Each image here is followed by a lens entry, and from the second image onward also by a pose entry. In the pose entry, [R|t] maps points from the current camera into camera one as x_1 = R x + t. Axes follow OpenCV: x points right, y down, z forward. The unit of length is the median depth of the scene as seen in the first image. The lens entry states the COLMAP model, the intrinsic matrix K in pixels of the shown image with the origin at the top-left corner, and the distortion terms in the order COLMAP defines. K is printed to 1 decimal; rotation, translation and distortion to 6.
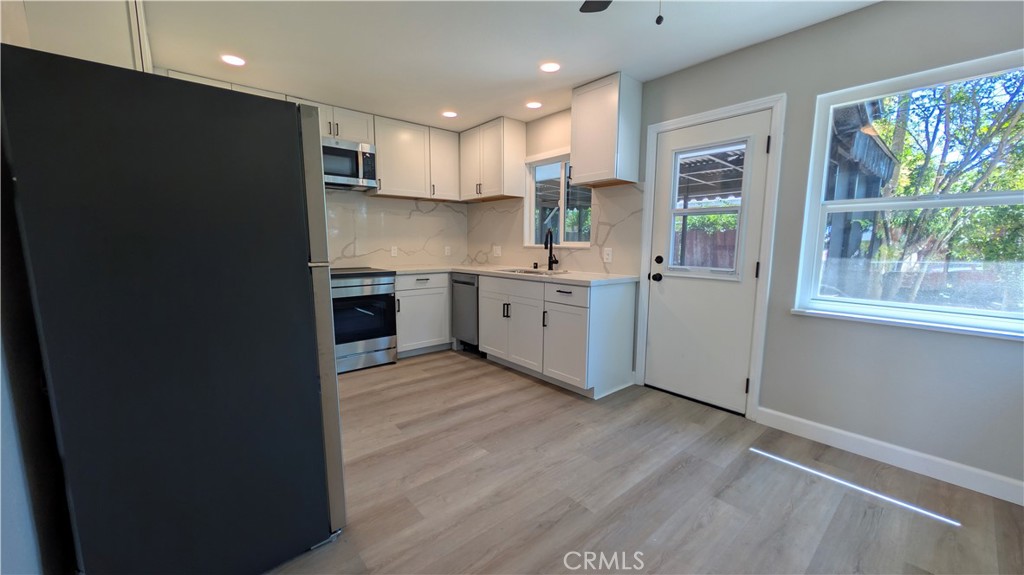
lens RADIAL K [[388.2, 0, 508.9], [0, 388.2, 290.0], [0, 0, 1]] dist [0.000077, 0.000556]
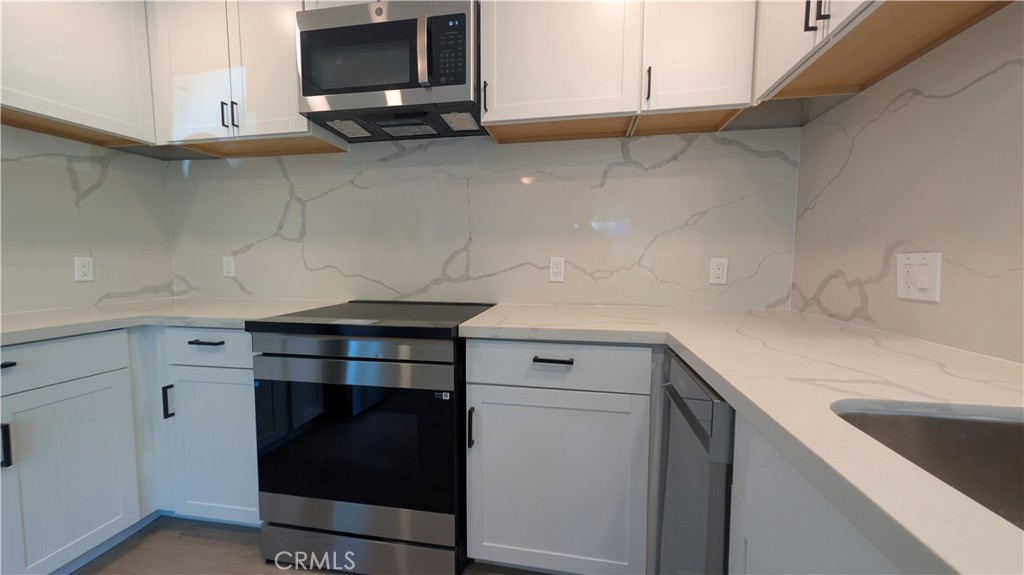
lens RADIAL K [[388.2, 0, 504.8], [0, 388.2, 290.6], [0, 0, 1]] dist [0.000077, 0.000556]
pose [[0.631927, 0.059682, -0.772726, -0.012003], [-0.092609, 0.995702, 0.001169, -0.104385], [0.769475, 0.070822, 0.634738, 1.007985]]
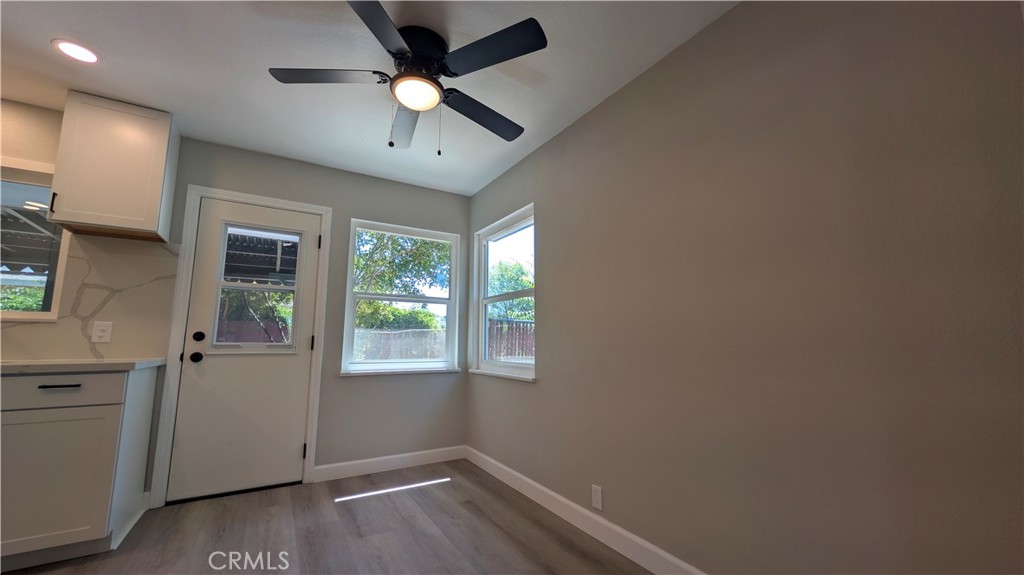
lens RADIAL K [[388.2, 0, 507.5], [0, 388.2, 288.3], [0, 0, 1]] dist [0.000077, 0.000556]
pose [[0.162365, 0.132232, 0.977830, -0.343222], [0.119952, 0.980985, -0.152576, 0.029291], [-0.979413, 0.142066, 0.143416, 0.189535]]
